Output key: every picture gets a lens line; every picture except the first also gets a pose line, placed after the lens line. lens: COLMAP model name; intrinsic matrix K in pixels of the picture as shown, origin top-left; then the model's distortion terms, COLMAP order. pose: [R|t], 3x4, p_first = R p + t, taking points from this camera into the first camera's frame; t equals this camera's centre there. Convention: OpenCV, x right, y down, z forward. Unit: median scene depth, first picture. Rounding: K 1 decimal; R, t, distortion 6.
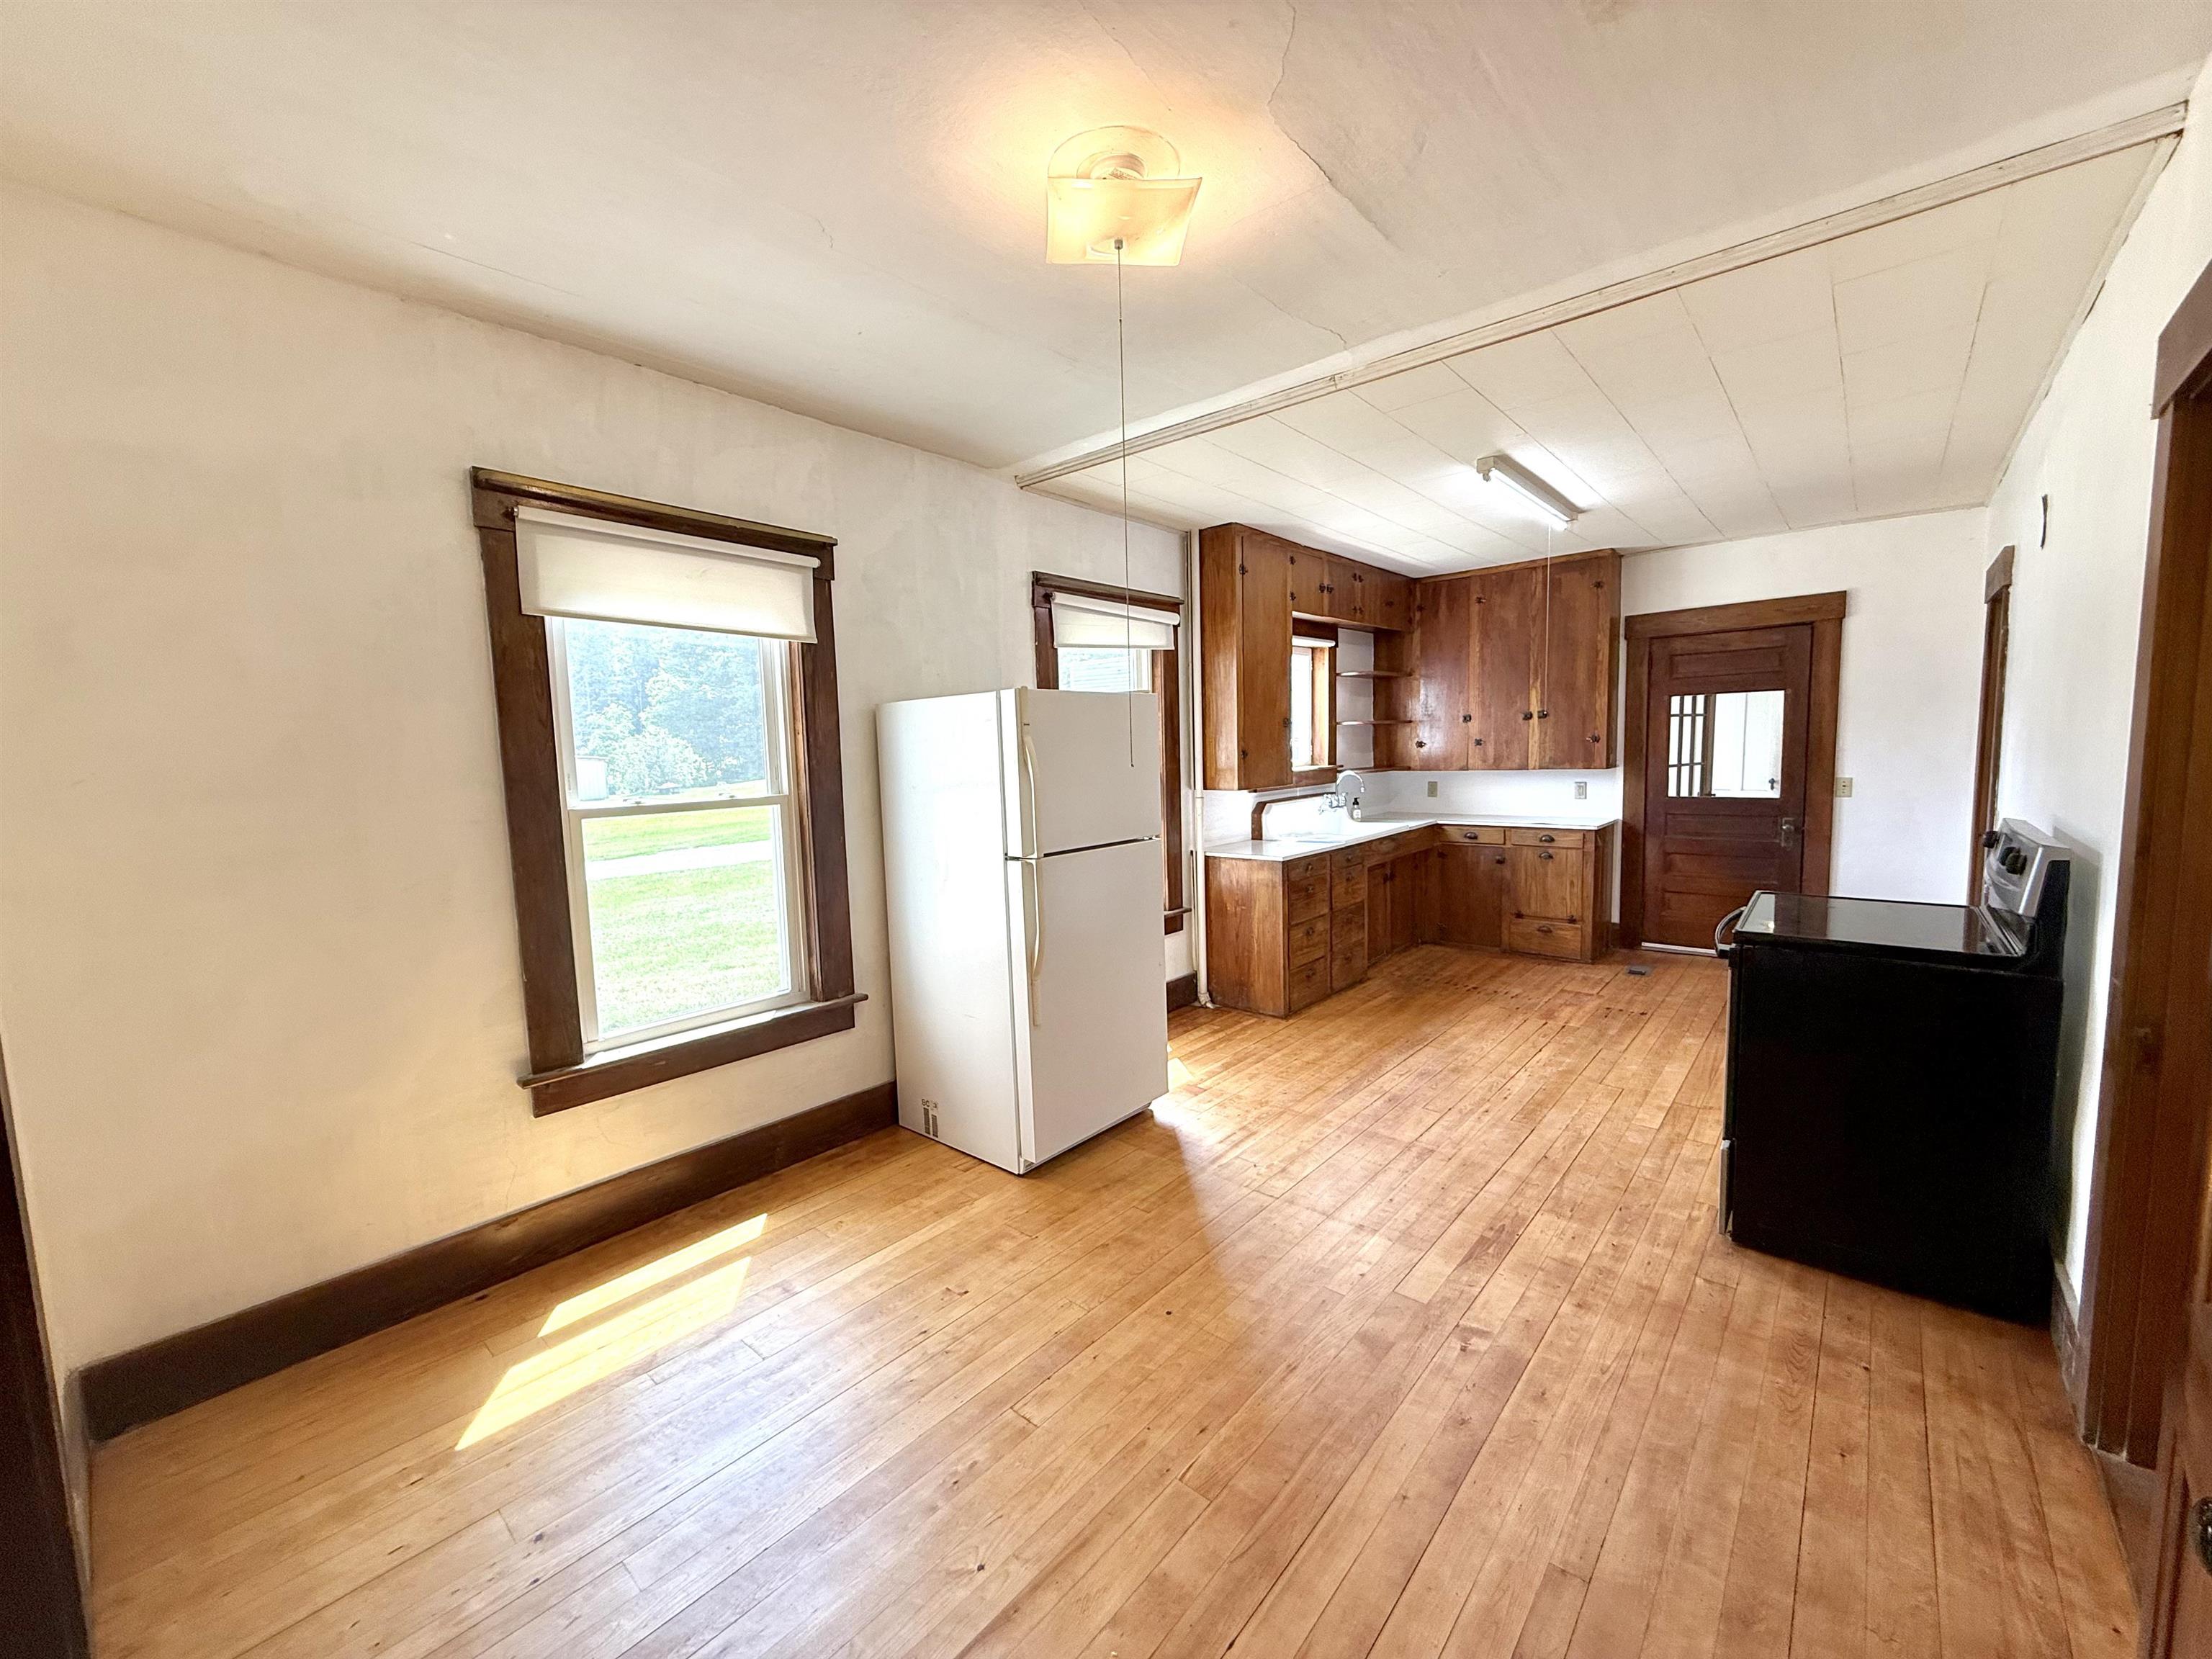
lens RADIAL K [[879.9, 0, 1097.9], [0, 879.9, 825.4], [0, 0, 1]] dist [-0.001435, -0.000316]
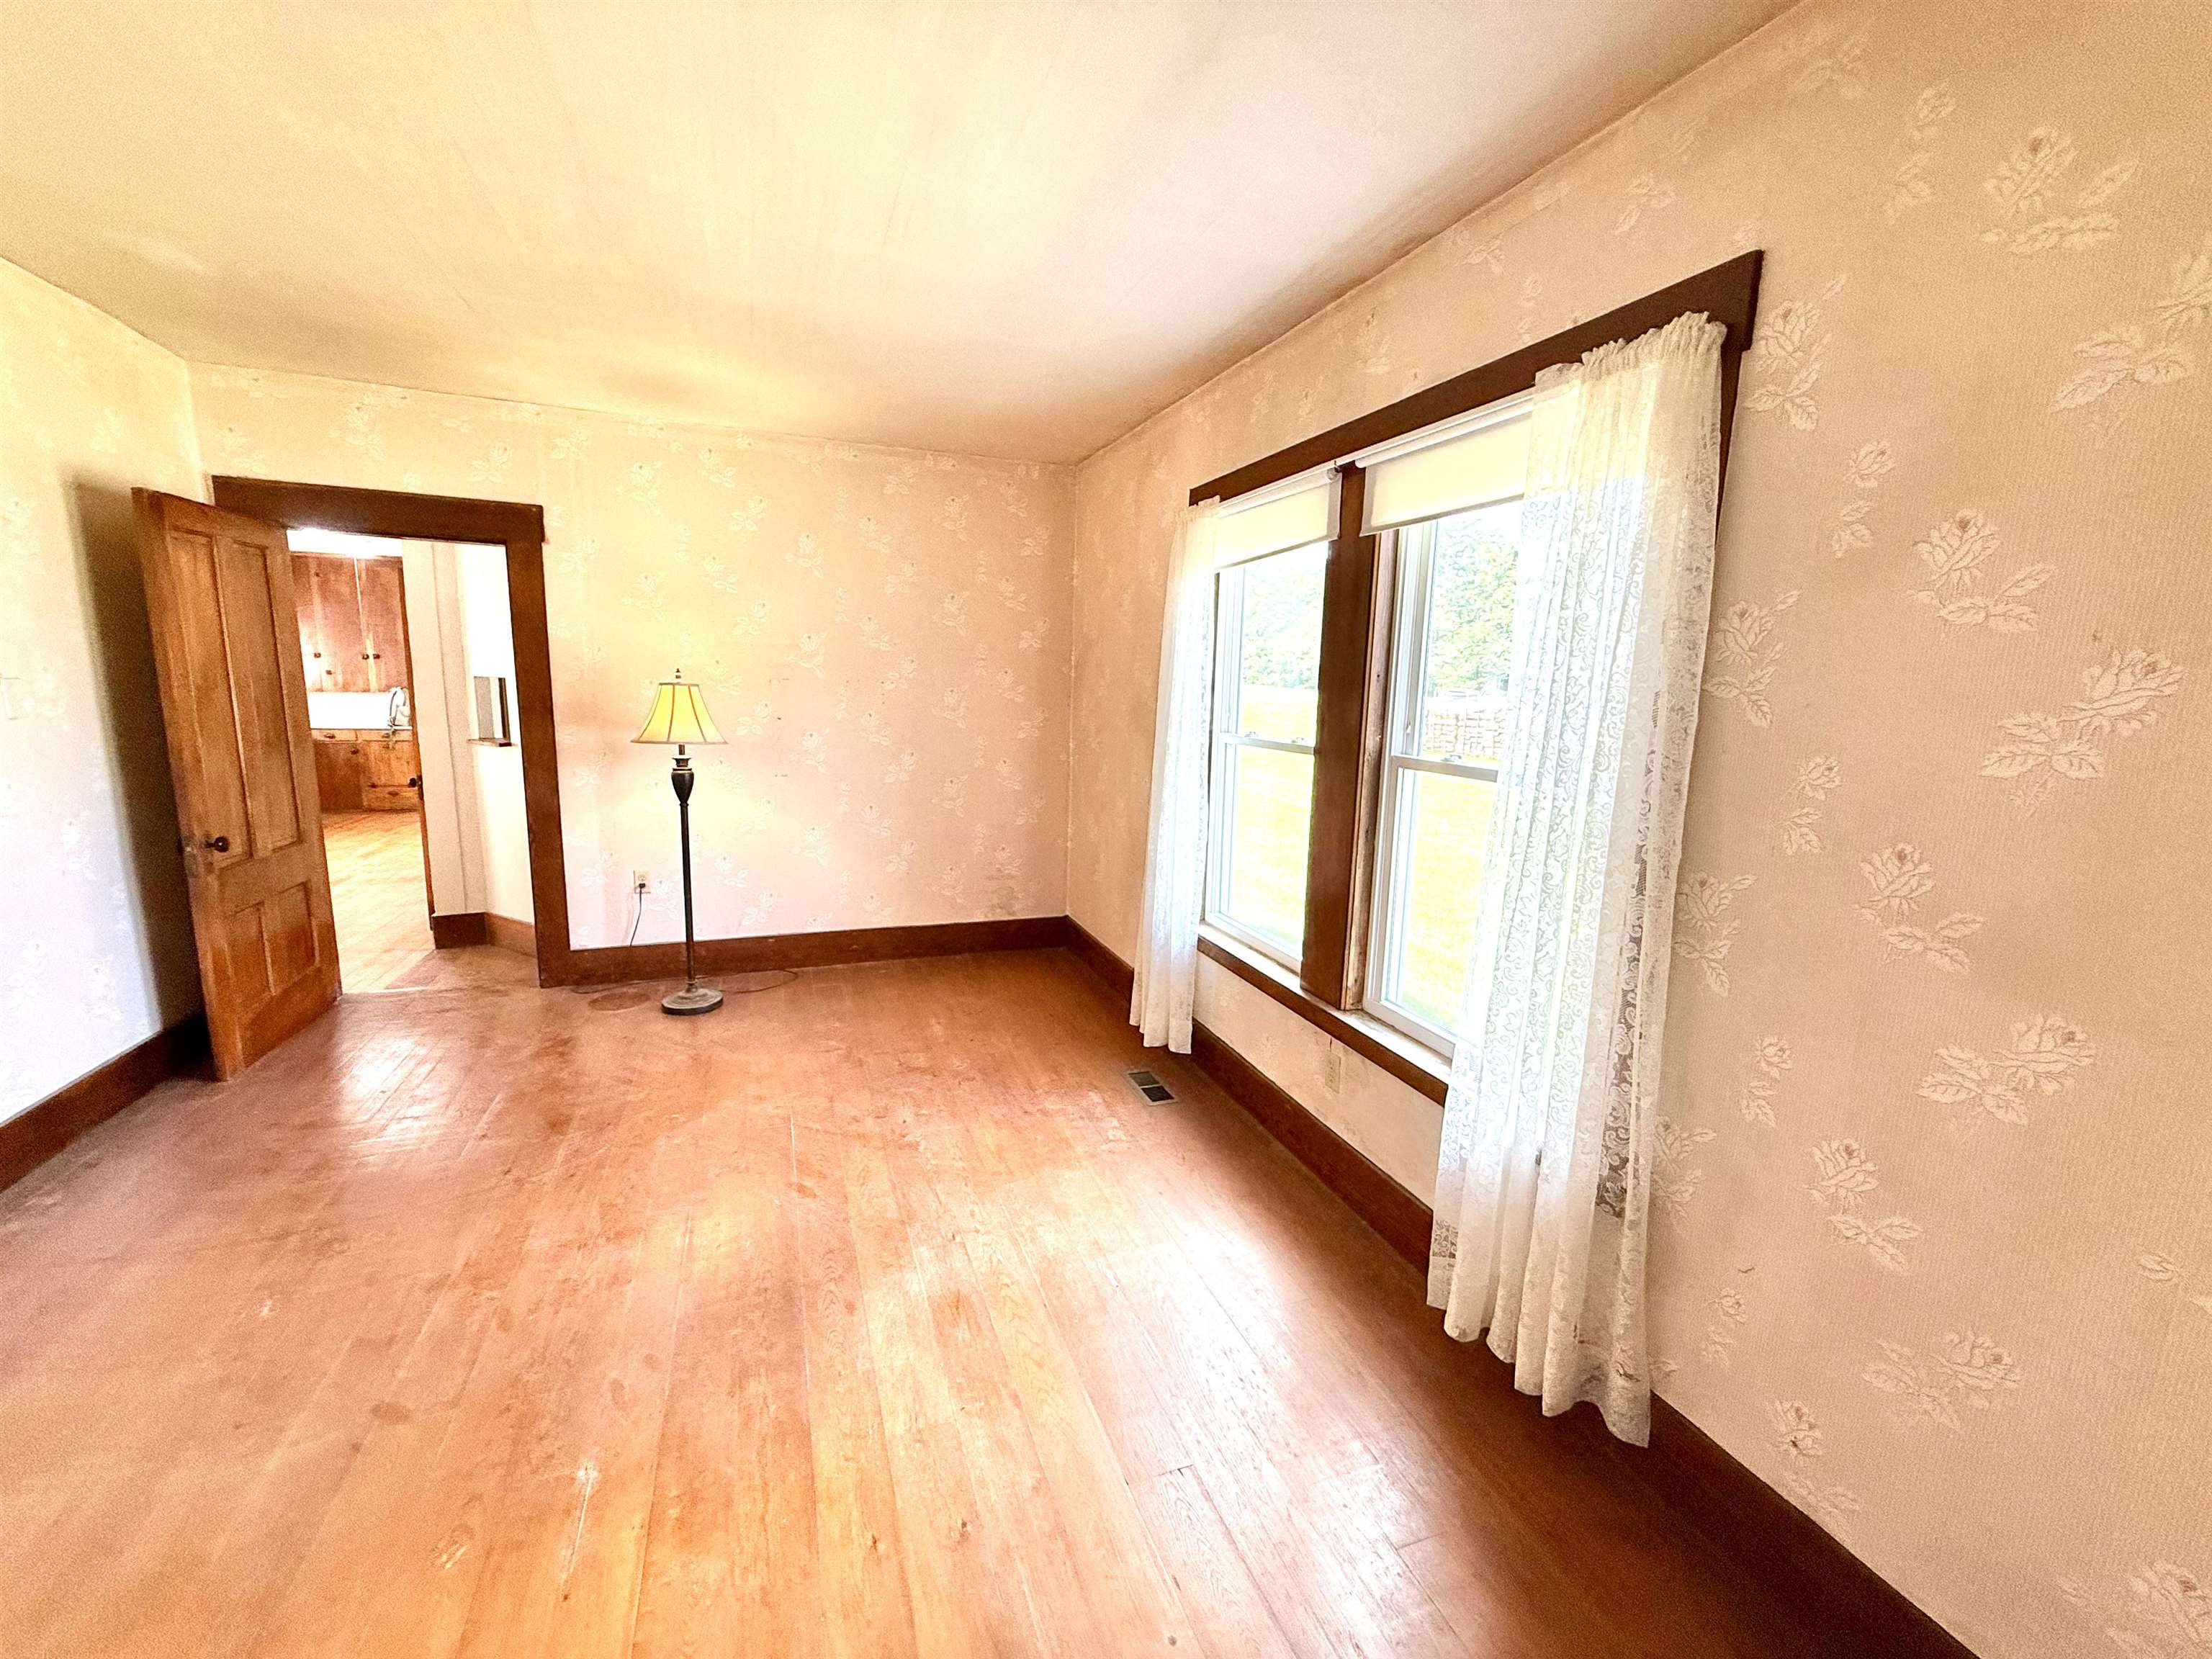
lens RADIAL K [[879.9, 0, 1109.1], [0, 879.9, 829.9], [0, 0, 1]] dist [-0.001435, -0.000316]
pose [[0.472310, -0.104035, 0.875272, -0.501591], [0.045383, 0.994563, 0.093724, 0.168142], [-0.880264, -0.004544, 0.474463, -1.606498]]
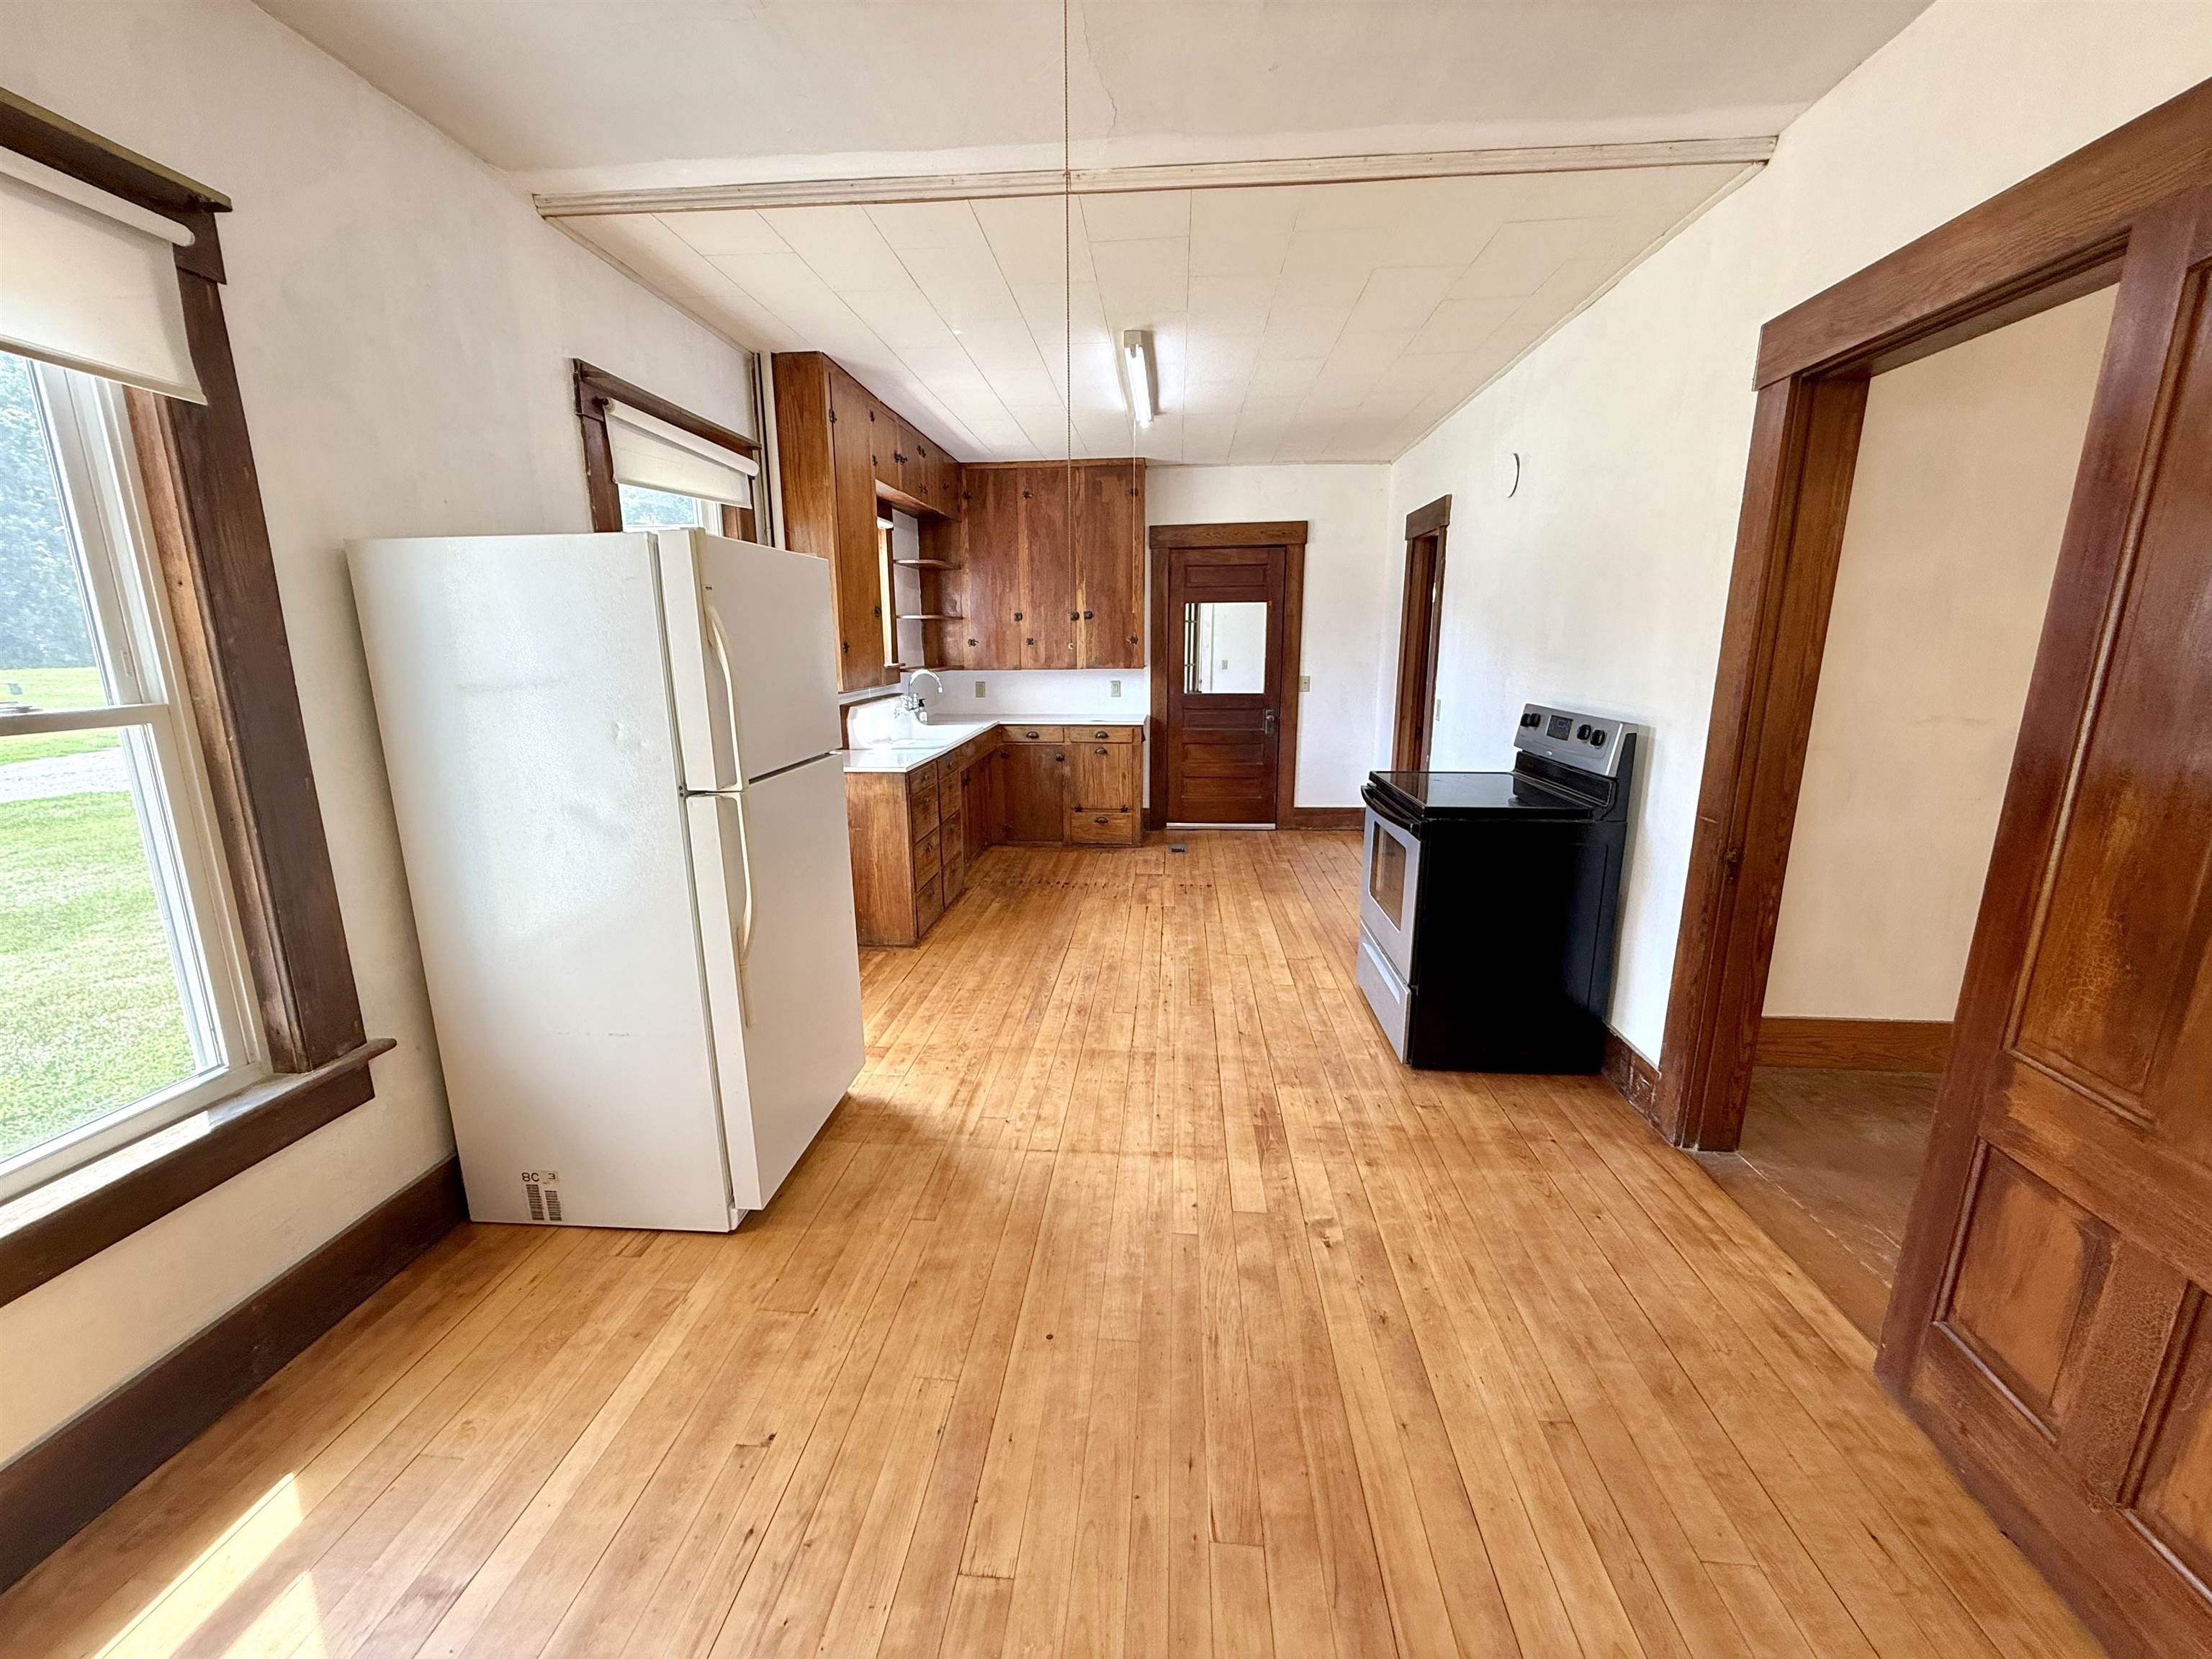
lens RADIAL K [[879.9, 0, 1099.7], [0, 879.9, 826.1], [0, 0, 1]] dist [-0.001435, -0.000316]
pose [[0.803000, -0.100348, 0.587470, -0.220399], [0.036183, 0.992113, 0.120009, -0.005724], [-0.594879, -0.075111, 0.800298, 0.254797]]
